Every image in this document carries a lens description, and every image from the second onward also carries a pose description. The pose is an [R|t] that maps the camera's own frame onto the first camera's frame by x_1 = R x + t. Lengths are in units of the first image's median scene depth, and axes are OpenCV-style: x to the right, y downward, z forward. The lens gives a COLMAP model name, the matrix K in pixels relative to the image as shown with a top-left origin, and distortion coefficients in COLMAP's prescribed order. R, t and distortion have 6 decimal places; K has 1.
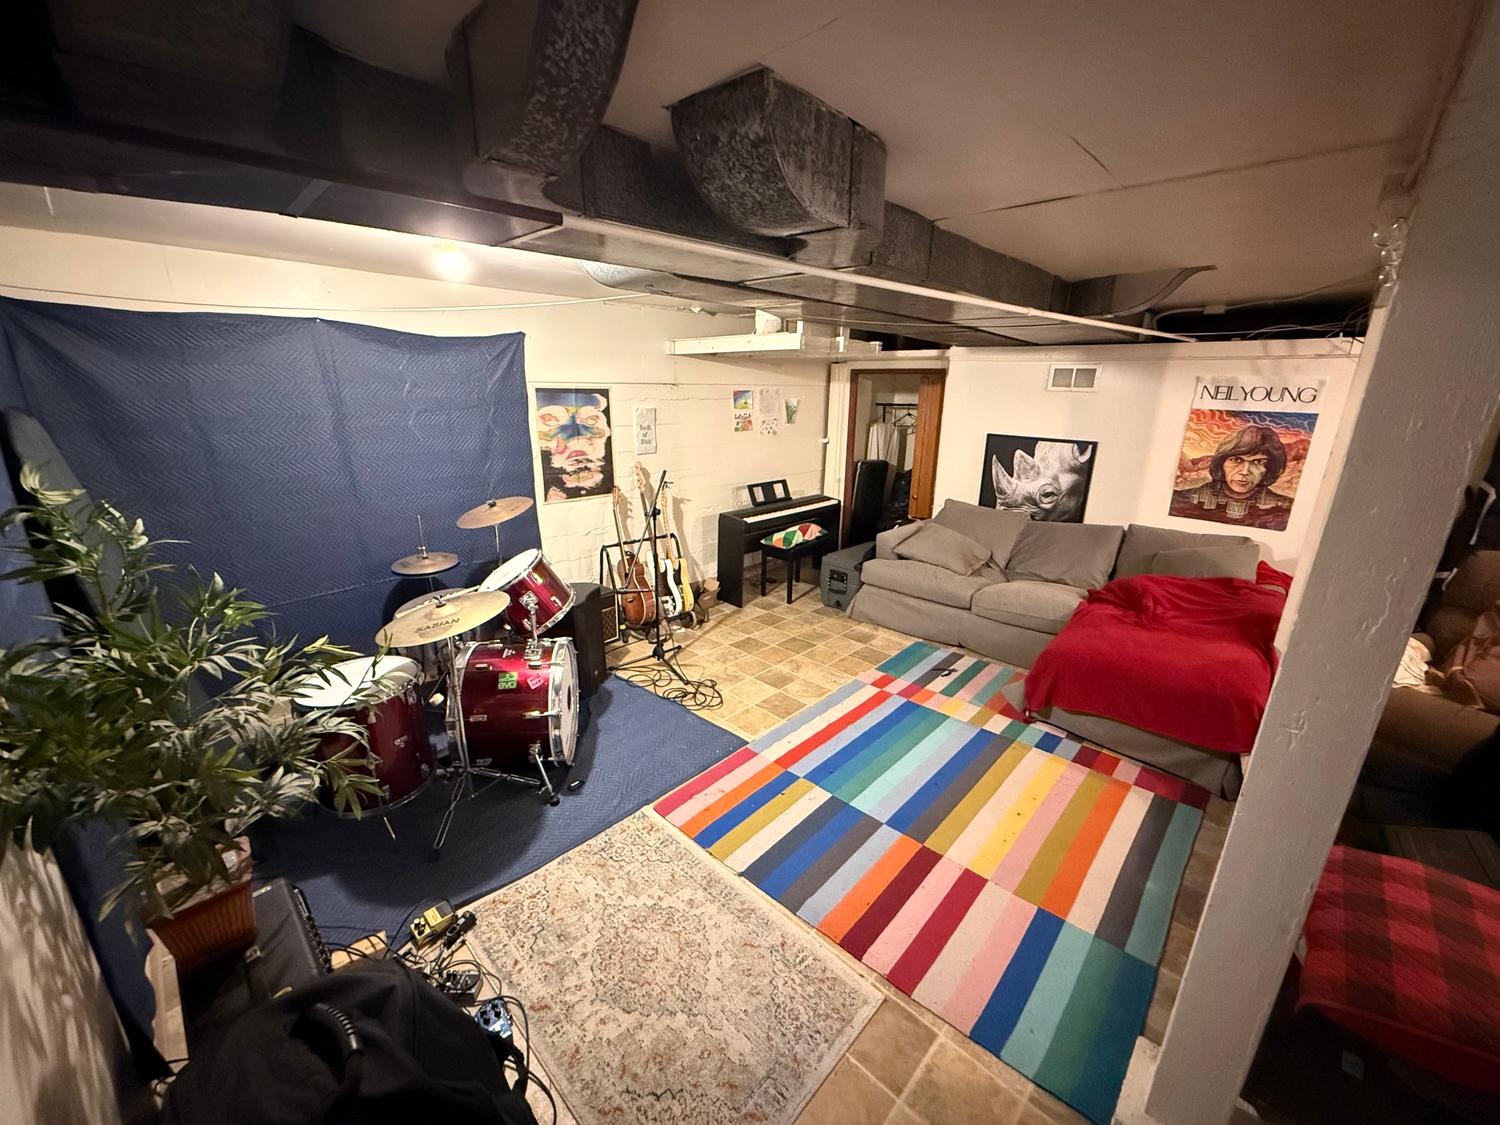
lens RADIAL K [[592.5, 0, 745.3], [0, 592.5, 564.1], [0, 0, 1]] dist [0.001073, -0.000142]
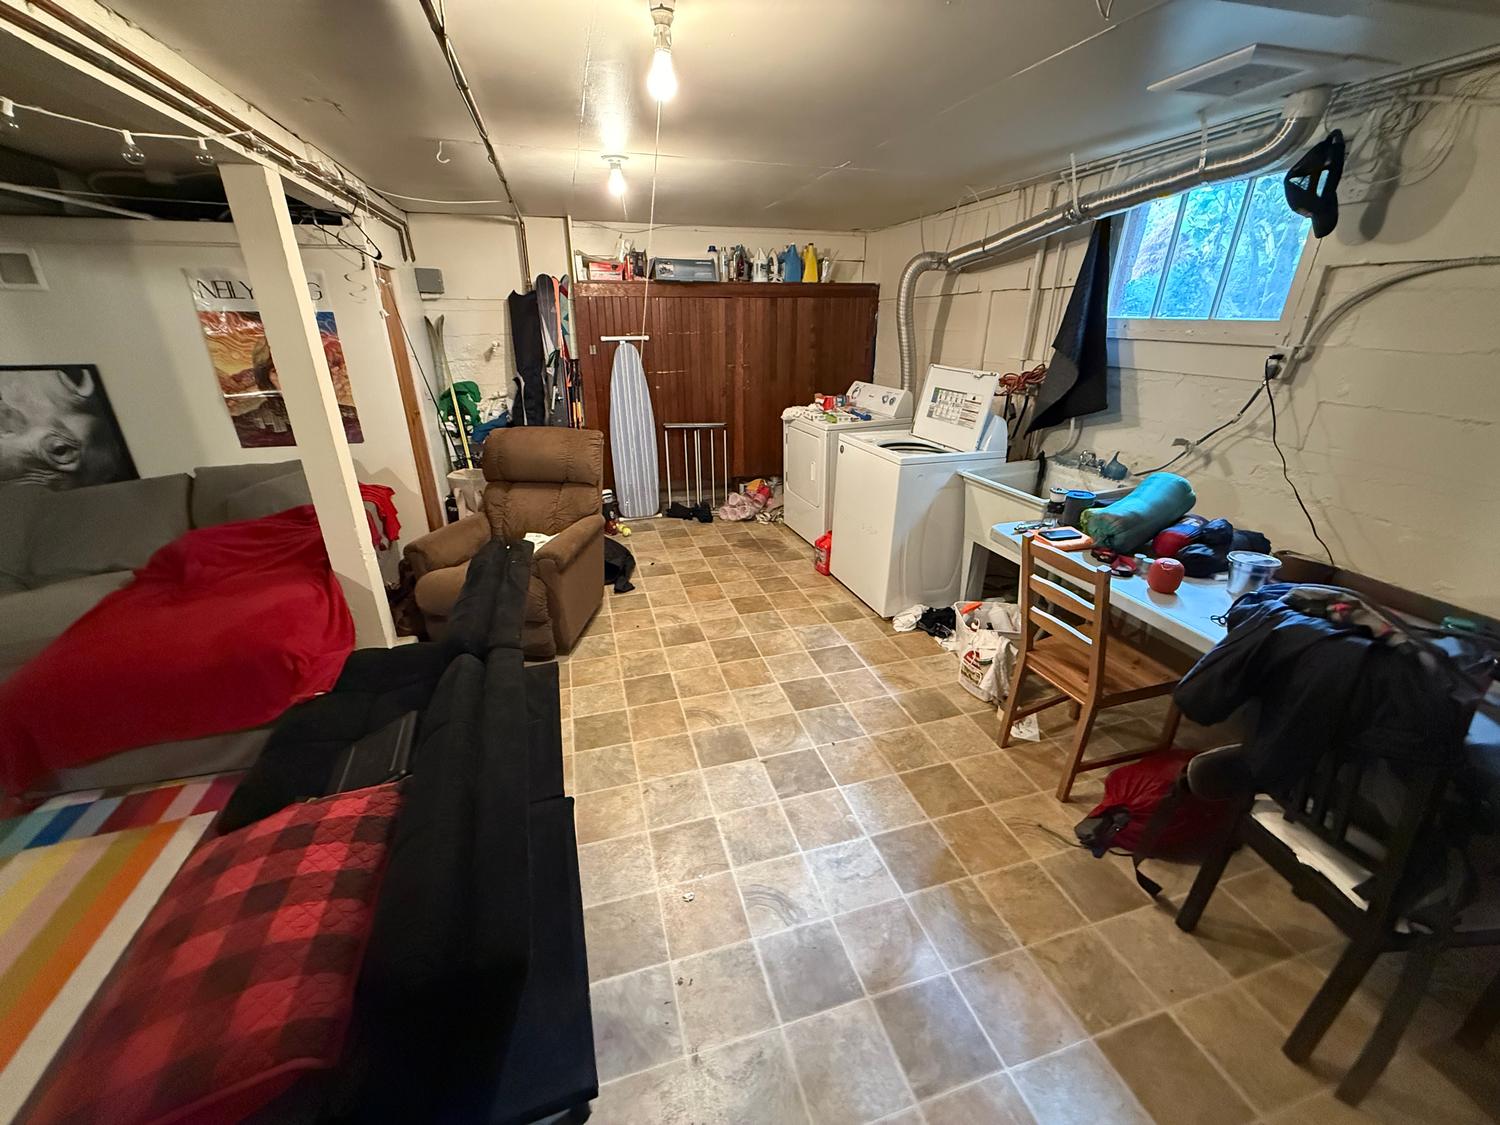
lens RADIAL K [[592.5, 0, 747.1], [0, 592.5, 564.6], [0, 0, 1]] dist [0.001073, -0.000142]
pose [[0.498597, -0.352838, 0.791774, 0.366043], [0.266612, 0.931553, 0.247237, 0.054227], [-0.824815, 0.087825, 0.558540, -0.023777]]
